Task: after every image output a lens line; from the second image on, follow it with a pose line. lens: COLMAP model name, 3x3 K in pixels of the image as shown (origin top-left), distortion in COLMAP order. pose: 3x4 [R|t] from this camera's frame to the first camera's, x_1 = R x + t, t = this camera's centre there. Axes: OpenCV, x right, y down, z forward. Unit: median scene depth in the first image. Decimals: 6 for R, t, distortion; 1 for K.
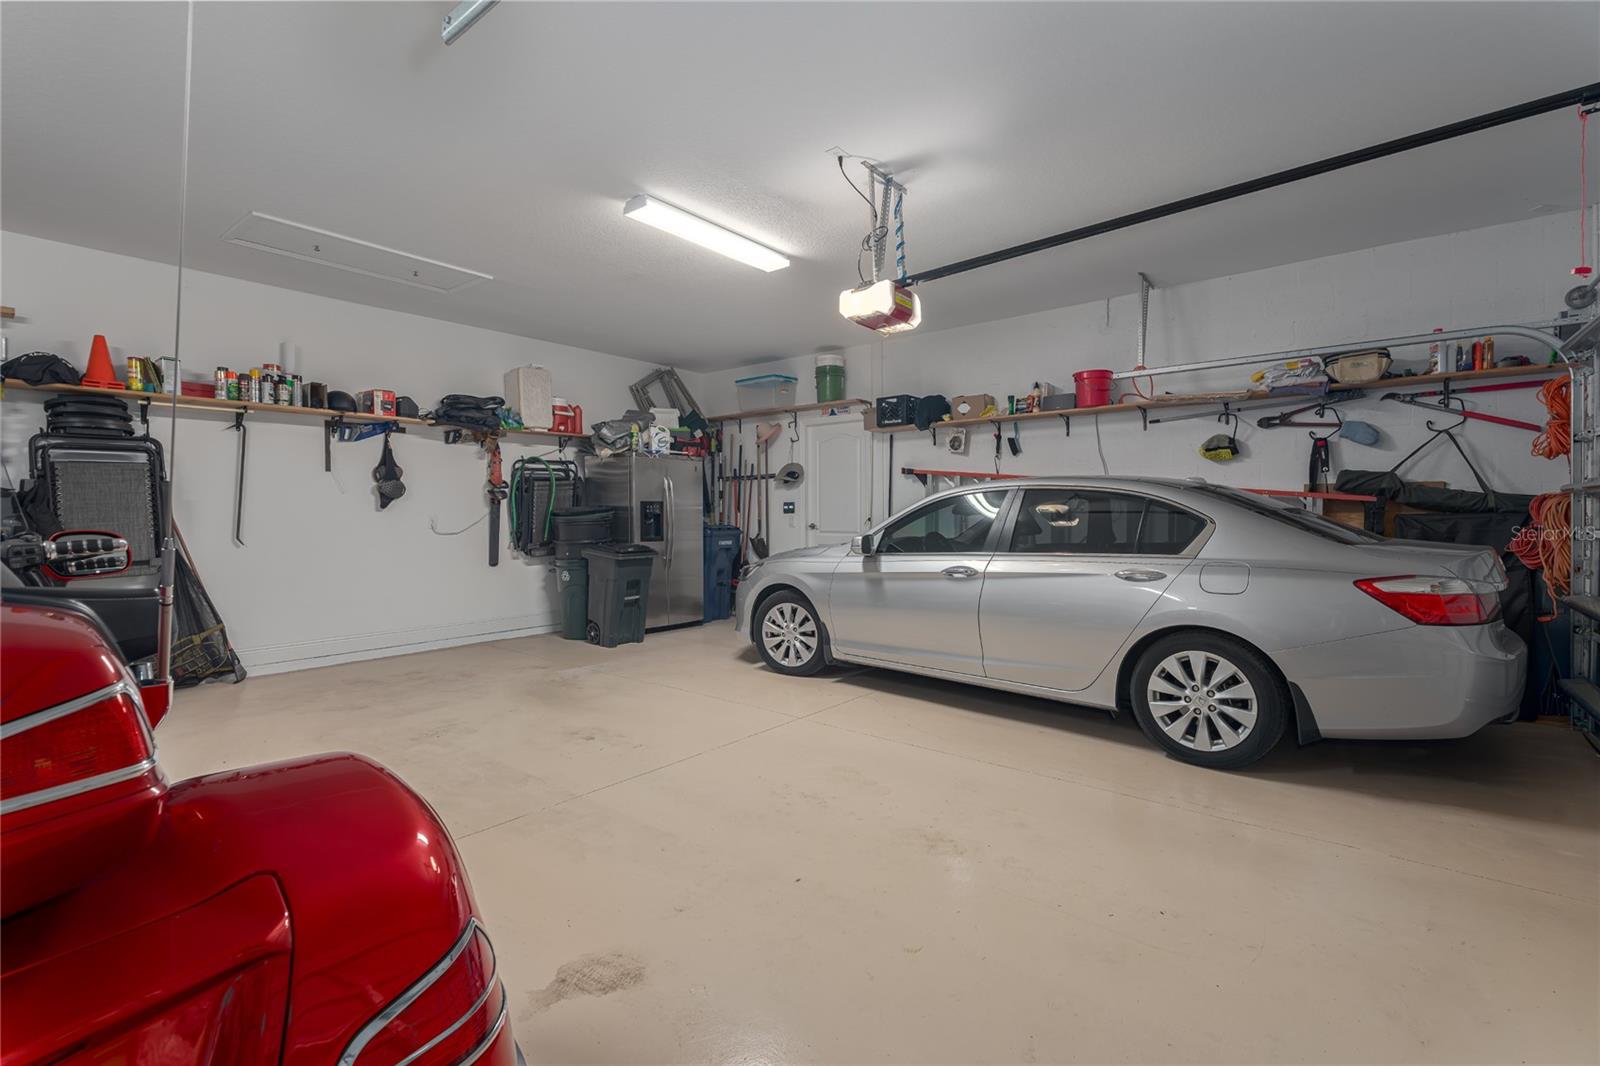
lens RADIAL K [[738.9, 0, 786.4], [0, 738.9, 526.3], [0, 0, 1]] dist [-0.004743, 0.000047]
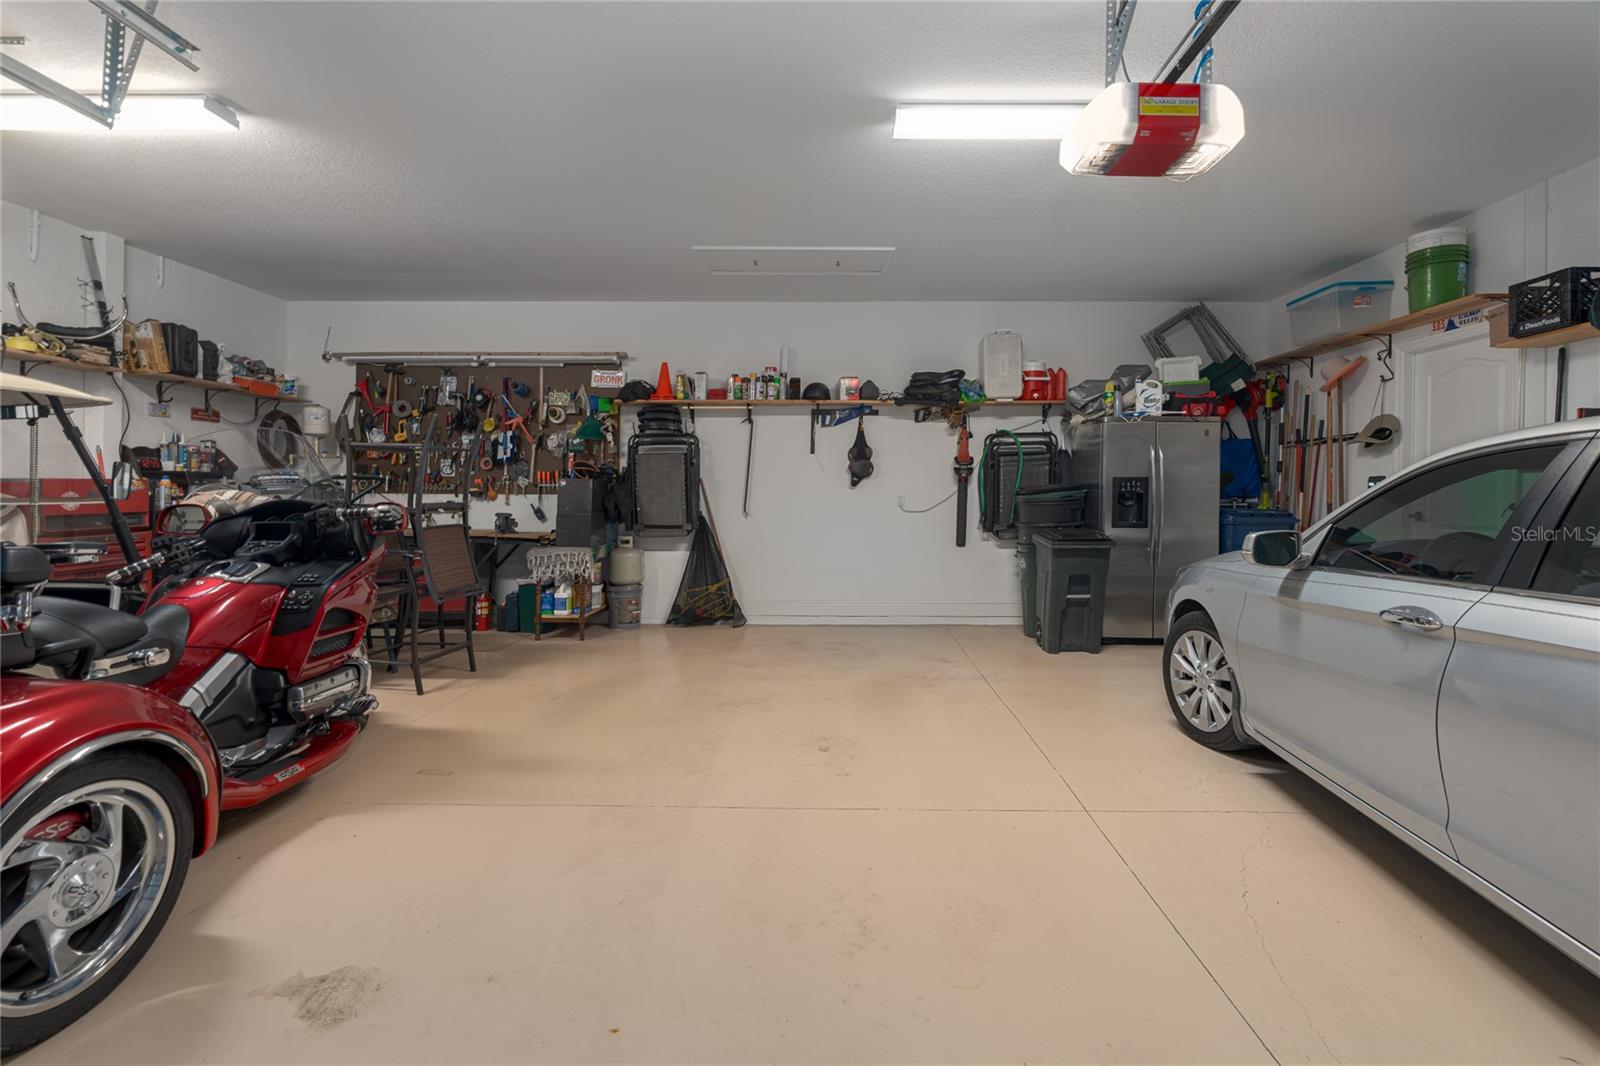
lens RADIAL K [[738.9, 0, 823.9], [0, 738.9, 491.4], [0, 0, 1]] dist [-0.004743, 0.000047]
pose [[0.614378, 0.004655, -0.788998, 0.250049], [-0.018169, 0.999801, -0.008249, -0.006550], [0.788803, 0.019404, 0.614340, 0.269956]]
